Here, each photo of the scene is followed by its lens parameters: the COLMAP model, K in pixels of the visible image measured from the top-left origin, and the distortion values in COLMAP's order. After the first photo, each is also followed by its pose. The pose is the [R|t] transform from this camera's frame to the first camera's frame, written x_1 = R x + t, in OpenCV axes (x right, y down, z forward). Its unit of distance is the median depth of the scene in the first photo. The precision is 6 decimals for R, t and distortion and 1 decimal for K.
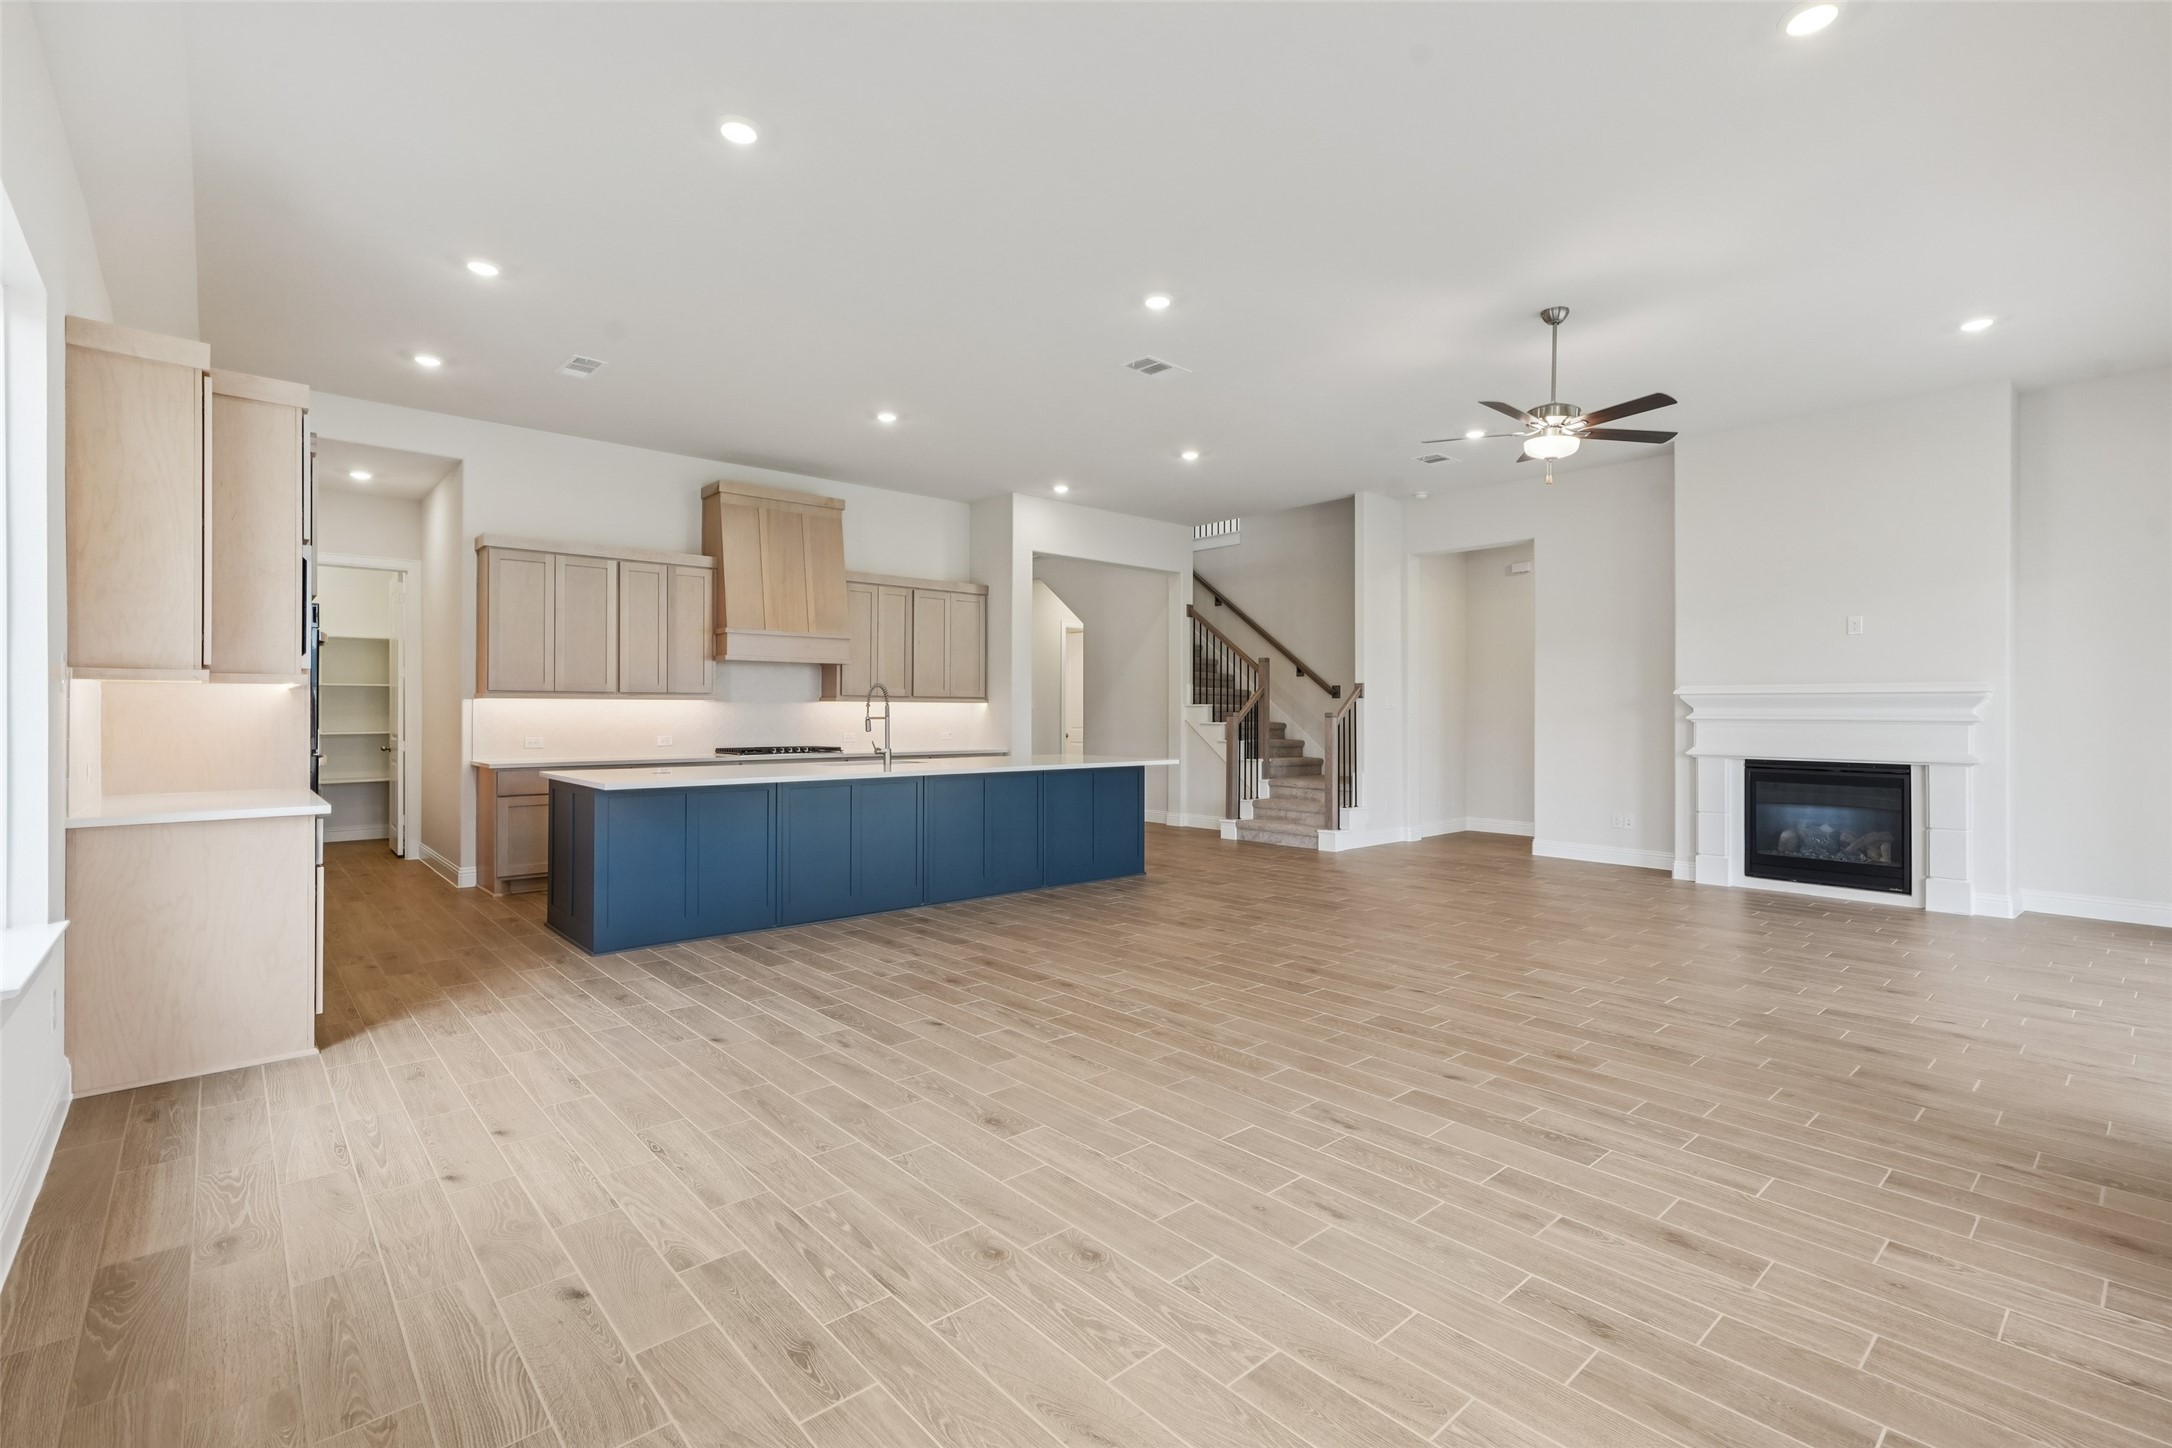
lens RADIAL K [[994.0, 0, 1081.6], [0, 994.0, 722.9], [0, 0, 1]] dist [-0.000346, 0.000002]
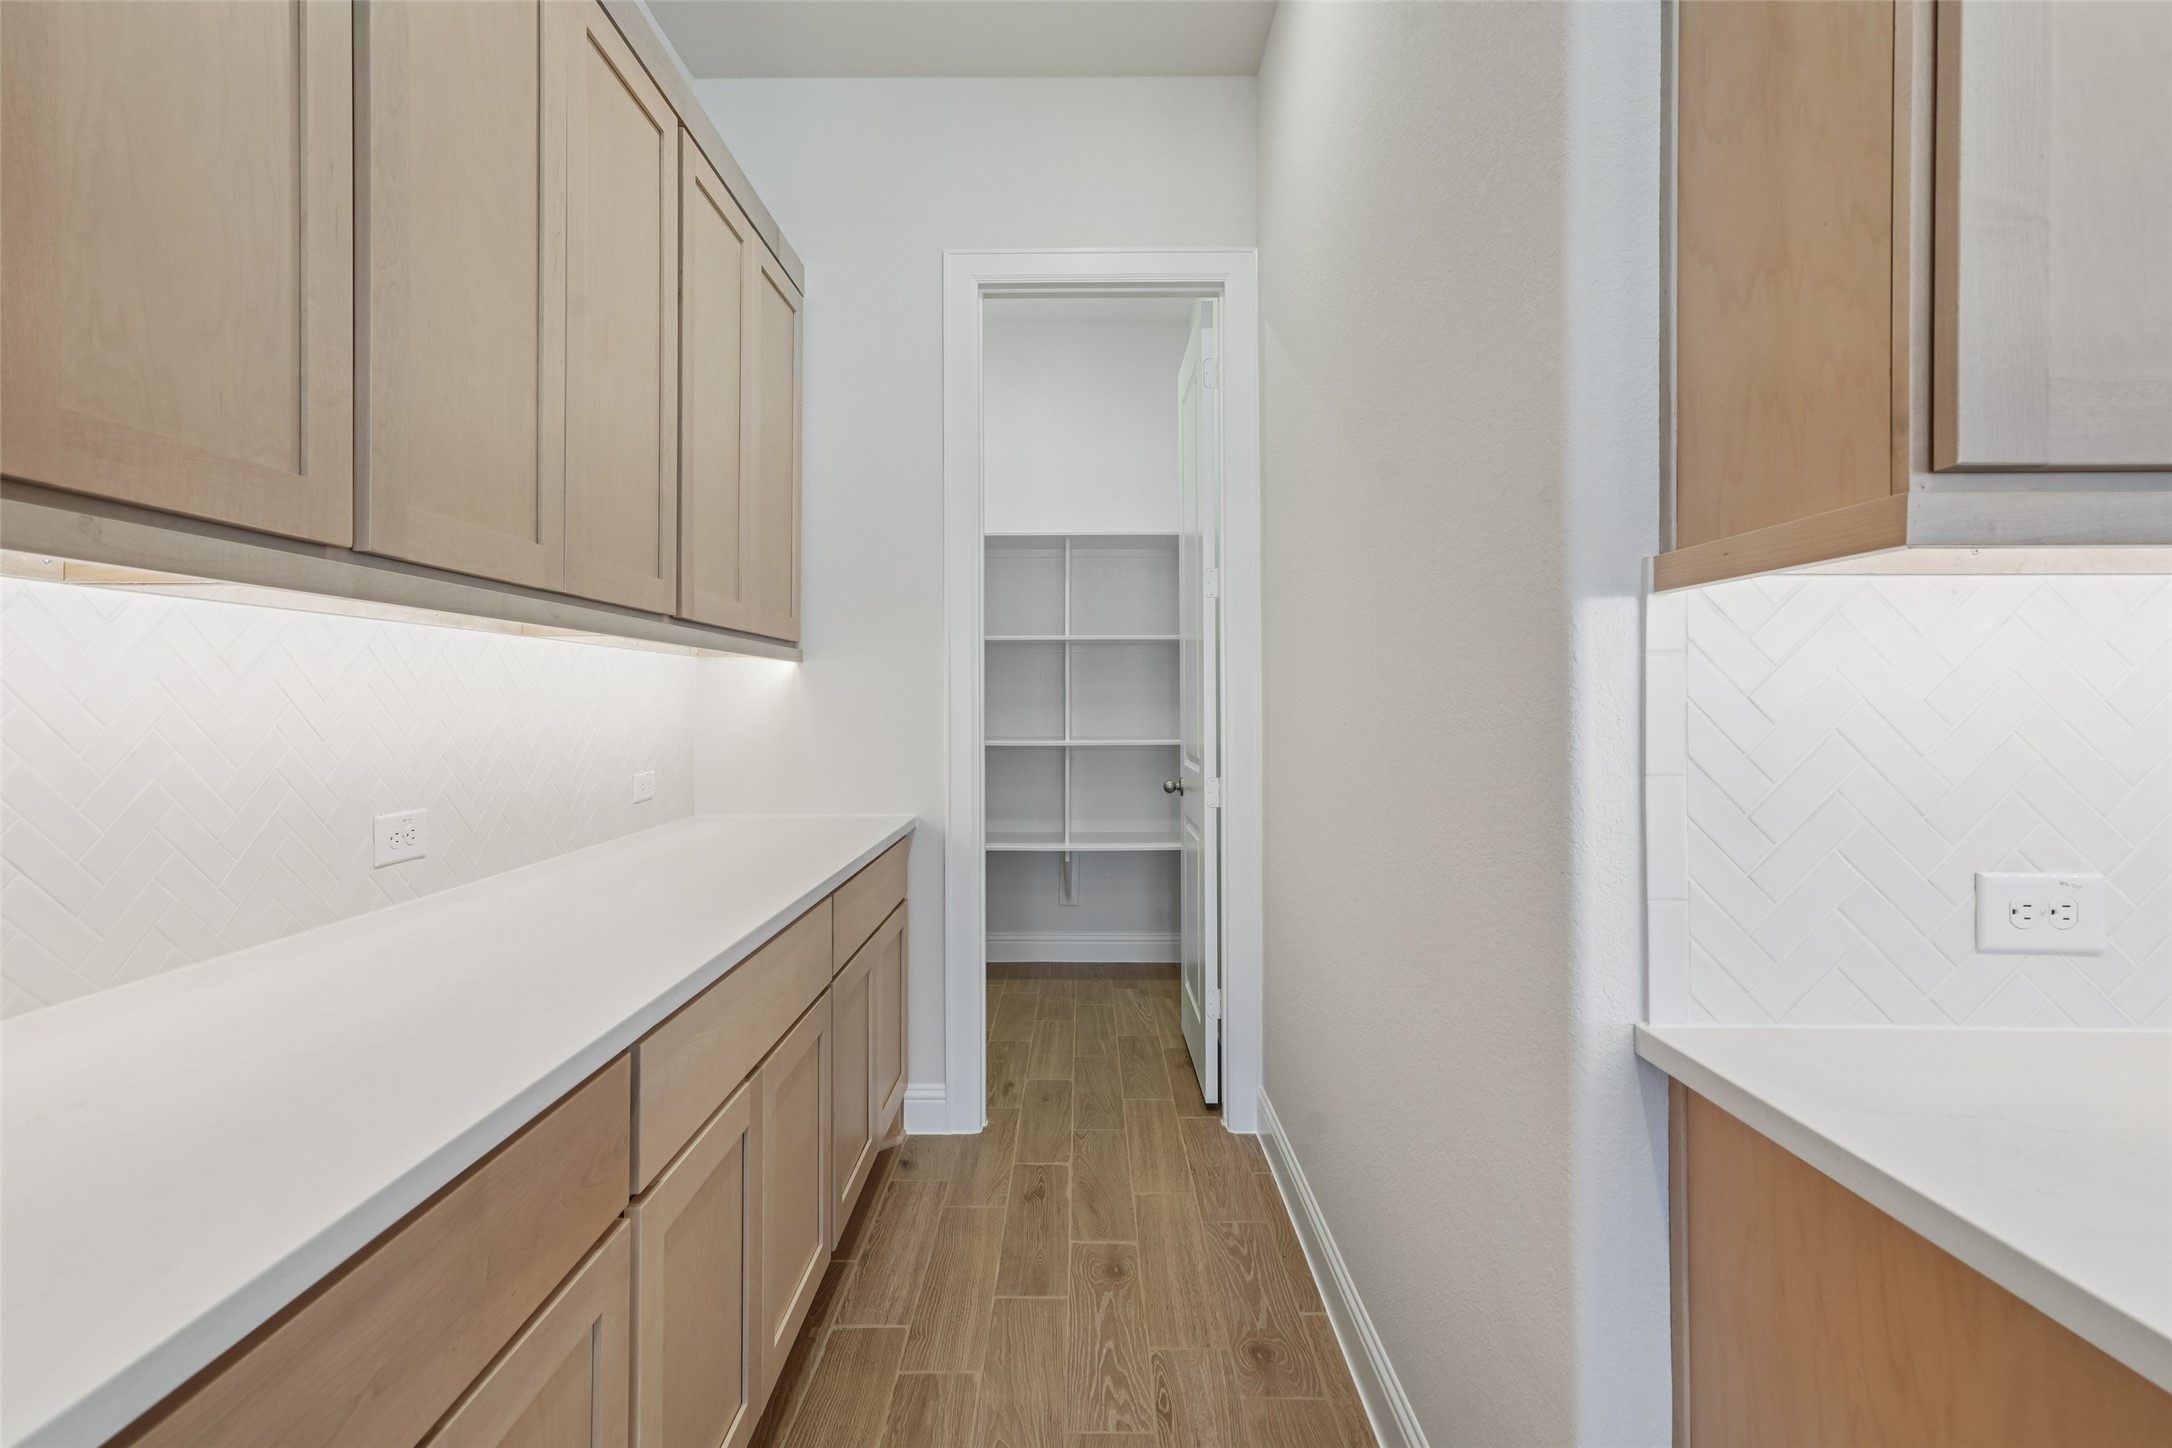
lens RADIAL K [[994.0, 0, 1084.2], [0, 994.0, 702.9], [0, 0, 1]] dist [-0.000346, 0.000002]
pose [[0.753864, 0.004036, -0.657018, -0.496584], [0.005155, 0.999914, 0.012057, -0.008155], [0.657010, -0.012476, 0.753779, 0.719706]]
